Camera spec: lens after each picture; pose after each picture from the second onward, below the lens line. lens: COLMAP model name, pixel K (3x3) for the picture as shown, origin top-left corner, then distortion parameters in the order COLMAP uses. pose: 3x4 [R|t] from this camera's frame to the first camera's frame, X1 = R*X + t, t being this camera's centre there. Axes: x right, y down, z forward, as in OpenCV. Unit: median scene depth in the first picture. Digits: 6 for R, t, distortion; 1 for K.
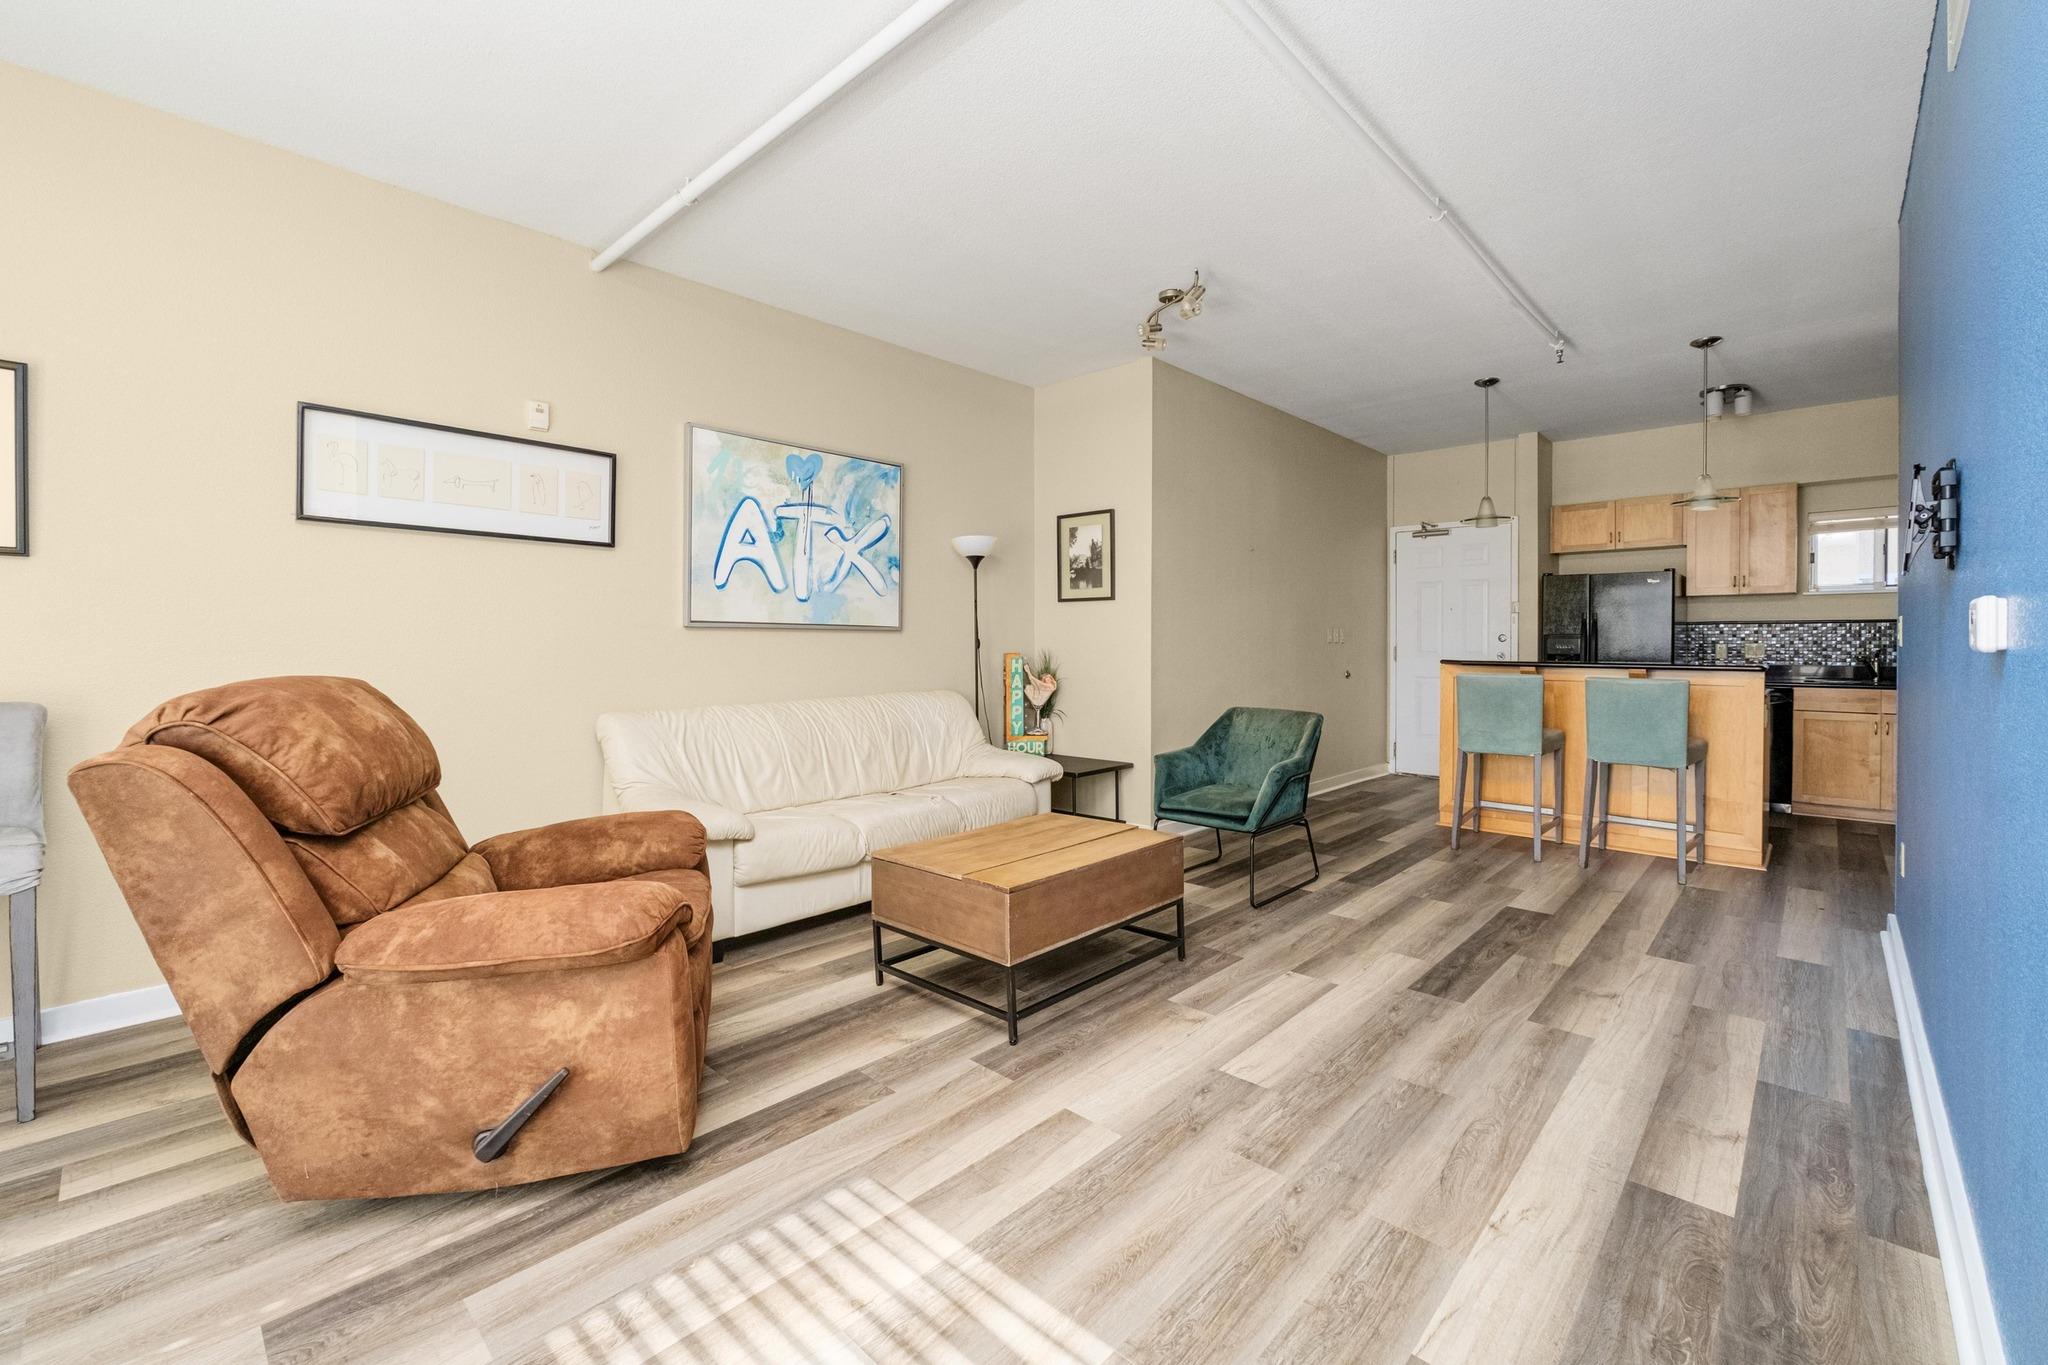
lens RADIAL K [[858.4, 0, 1033.0], [0, 858.4, 645.8], [0, 0, 1]] dist [-0.014908, 0.008139]
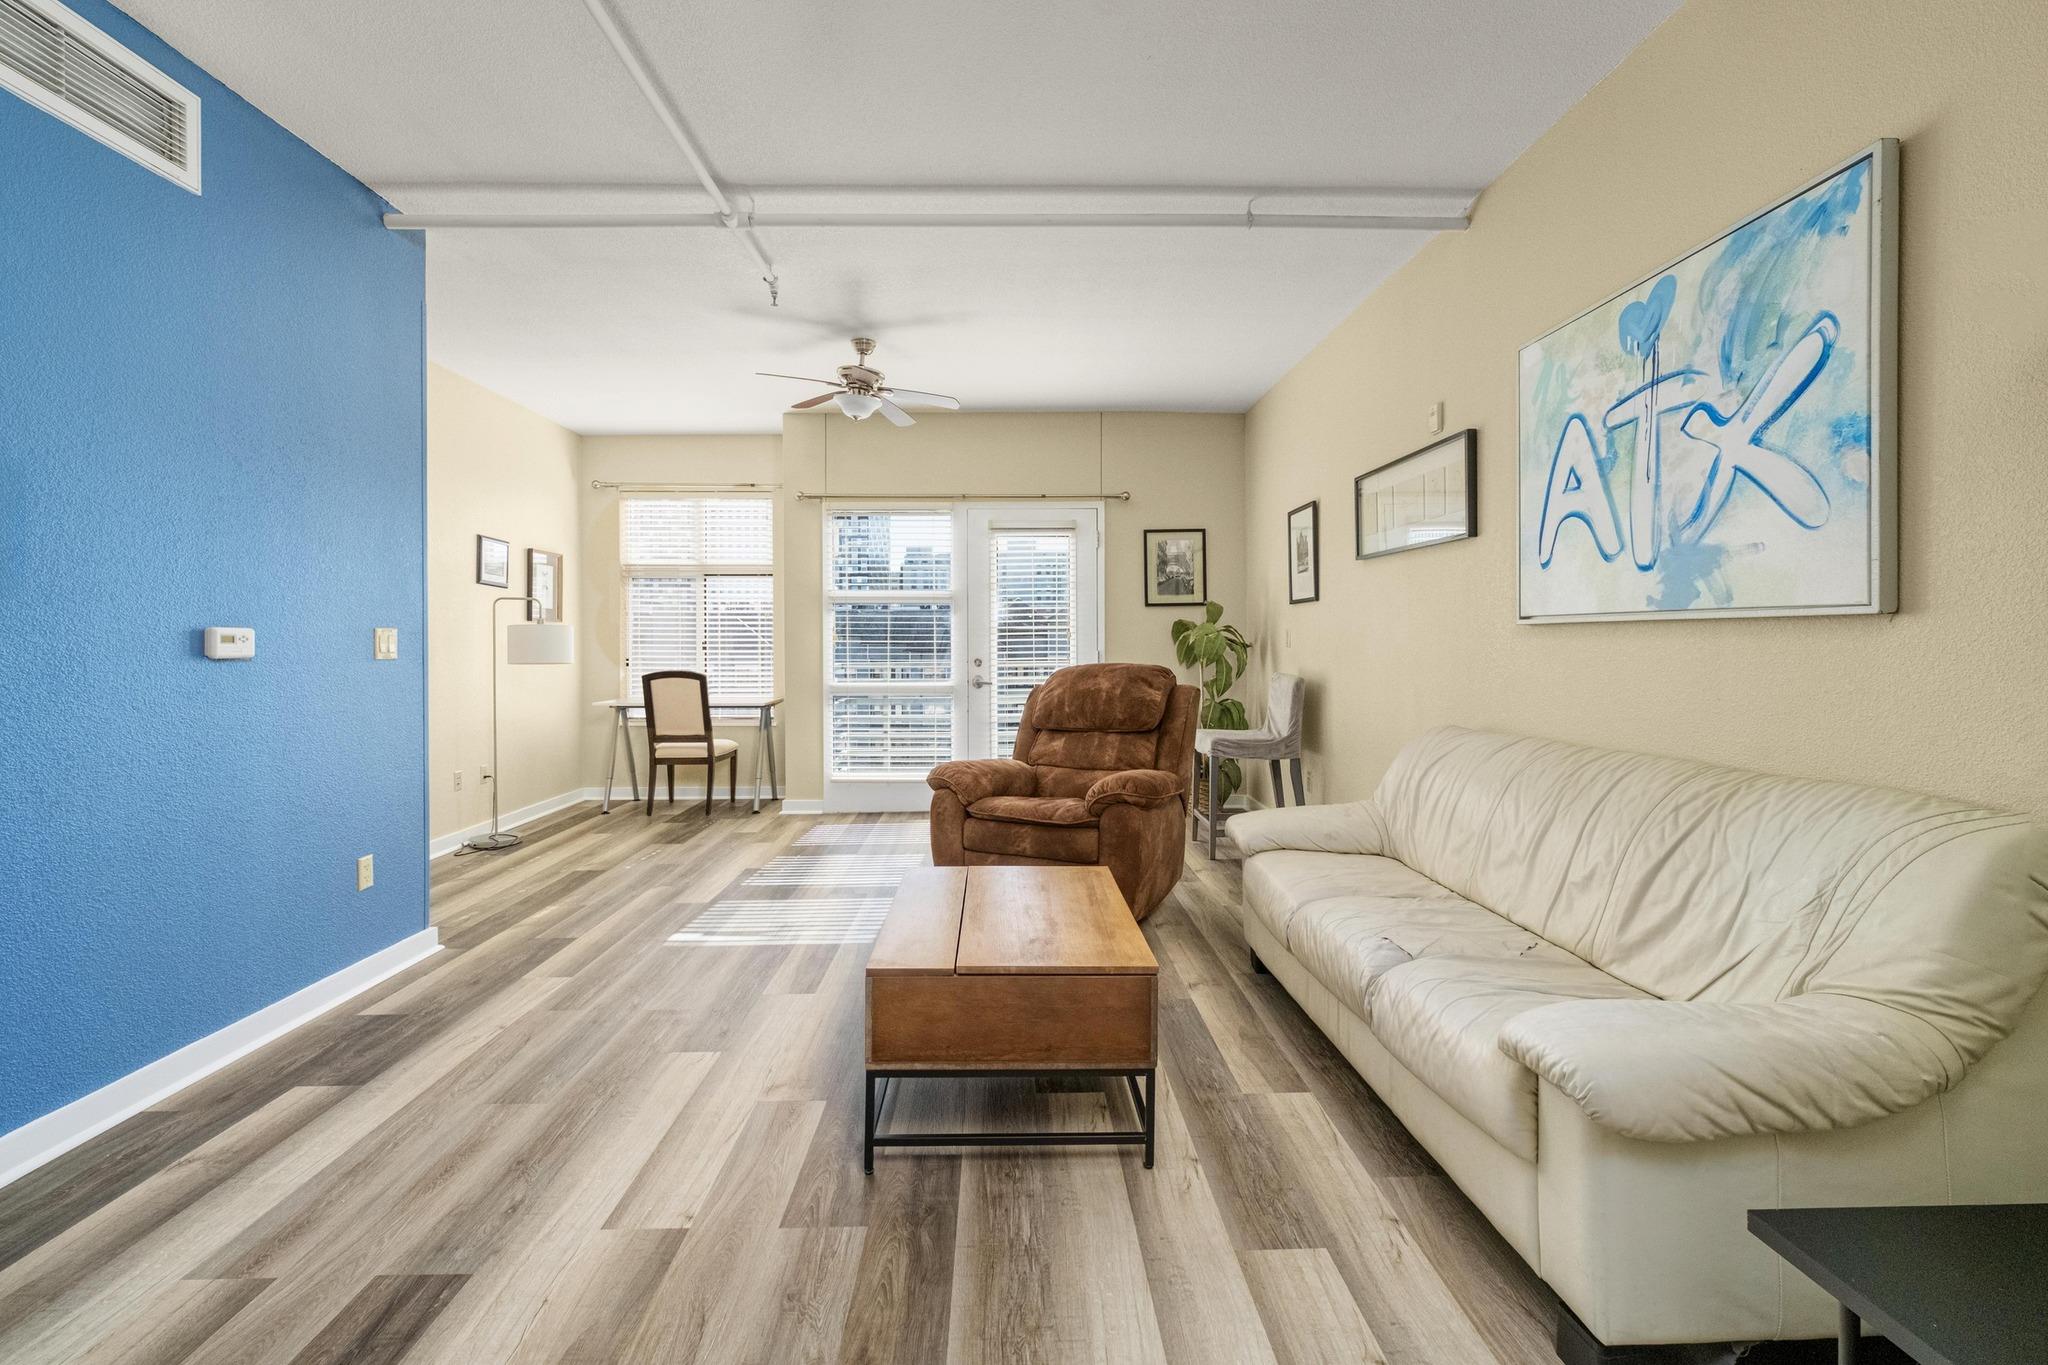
lens RADIAL K [[888.2, 0, 1019.8], [0, 888.2, 650.9], [0, 0, 1]] dist [-0.011355, 0.006866]
pose [[-0.715237, 0.008330, -0.698833, 0.527879], [0.003085, 0.999957, 0.008763, -0.010268], [0.698875, 0.004112, -0.715232, 1.505749]]
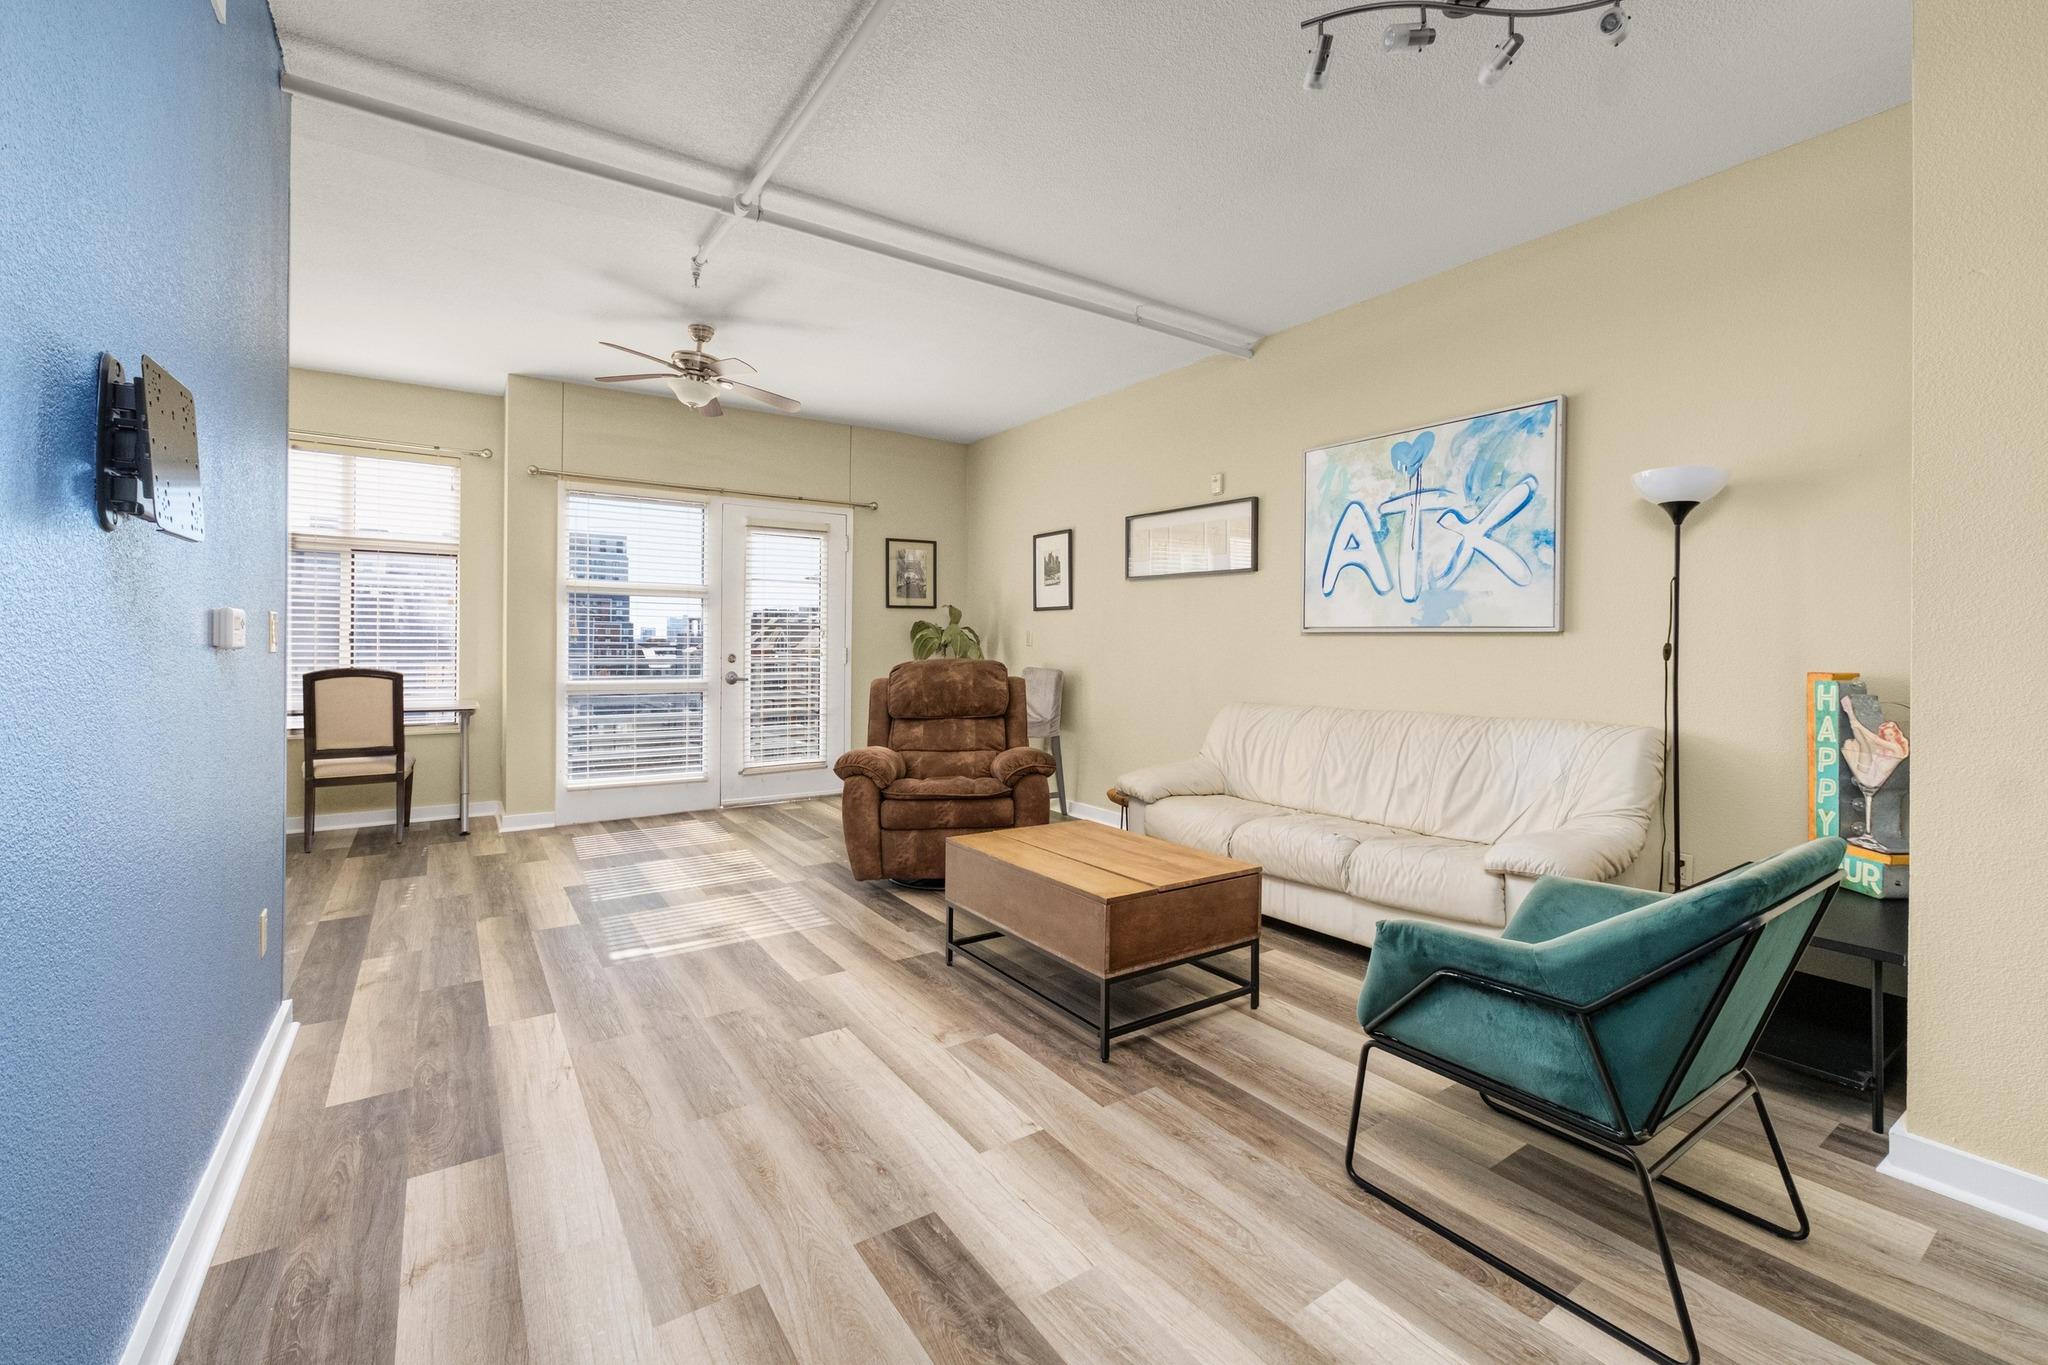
lens RADIAL K [[858.4, 0, 1033.0], [0, 858.4, 645.8], [0, 0, 1]] dist [-0.014908, 0.008139]
pose [[-0.213873, 0.001376, -0.976861, 0.924994], [-0.008666, 0.999957, 0.003306, -0.007647], [0.976823, 0.009173, -0.213852, 1.083561]]
